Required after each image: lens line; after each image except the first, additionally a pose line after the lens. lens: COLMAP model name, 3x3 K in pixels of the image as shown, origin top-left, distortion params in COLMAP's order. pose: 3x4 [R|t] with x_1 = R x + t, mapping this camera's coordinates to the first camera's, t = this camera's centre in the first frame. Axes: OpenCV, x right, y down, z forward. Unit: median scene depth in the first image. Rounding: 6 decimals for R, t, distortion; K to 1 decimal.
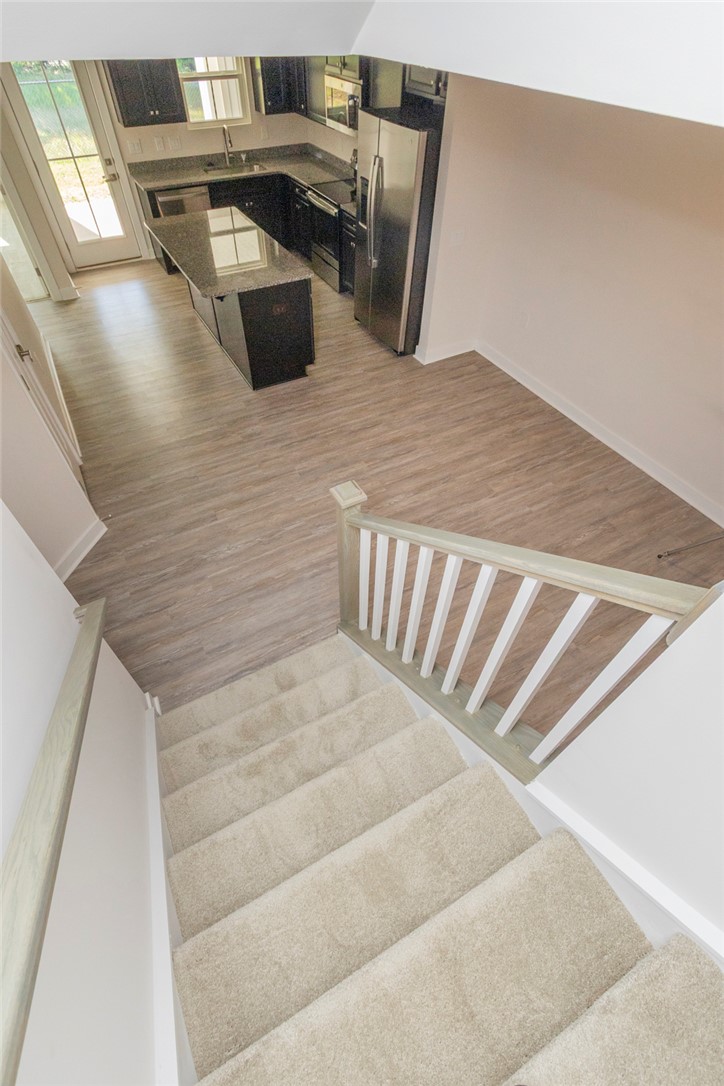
lens RADIAL K [[494.3, 0, 354.7], [0, 494.3, 541.9], [0, 0, 1]] dist [0.002288, -0.001517]
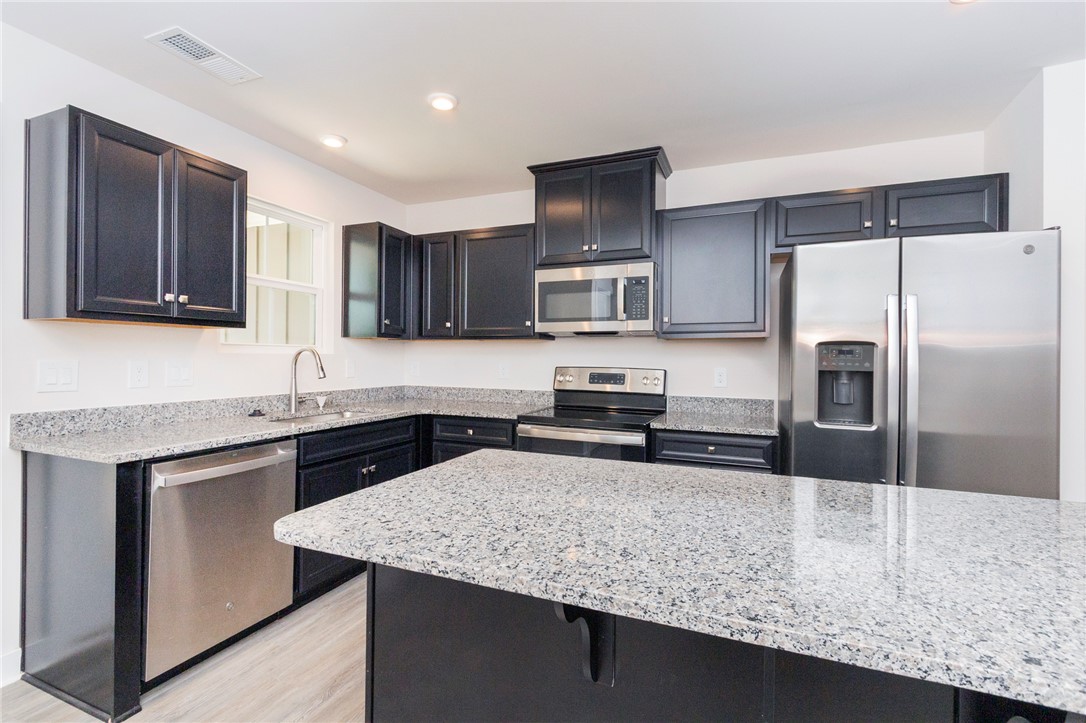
lens RADIAL K [[494.3, 0, 542.8], [0, 494.3, 359.8], [0, 0, 1]] dist [0.002288, -0.001517]
pose [[0.784180, -0.003420, 0.620524, -0.560883], [0.468146, 0.659636, -0.587979, -0.624845], [-0.407309, 0.751577, 0.518875, 0.953375]]
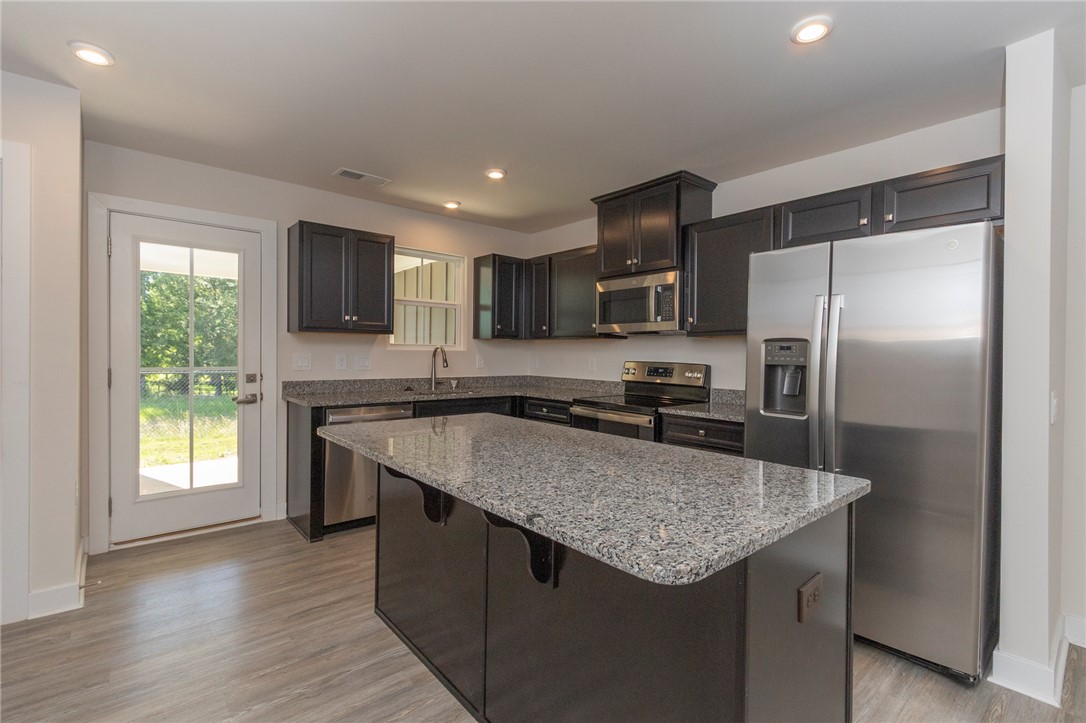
lens RADIAL K [[494.3, 0, 543.9], [0, 494.3, 359.7], [0, 0, 1]] dist [0.002288, -0.001517]
pose [[0.980465, 0.001588, 0.196689, -0.370134], [0.145983, 0.664302, -0.733070, -0.388042], [-0.131825, 0.747462, 0.651093, 0.752178]]
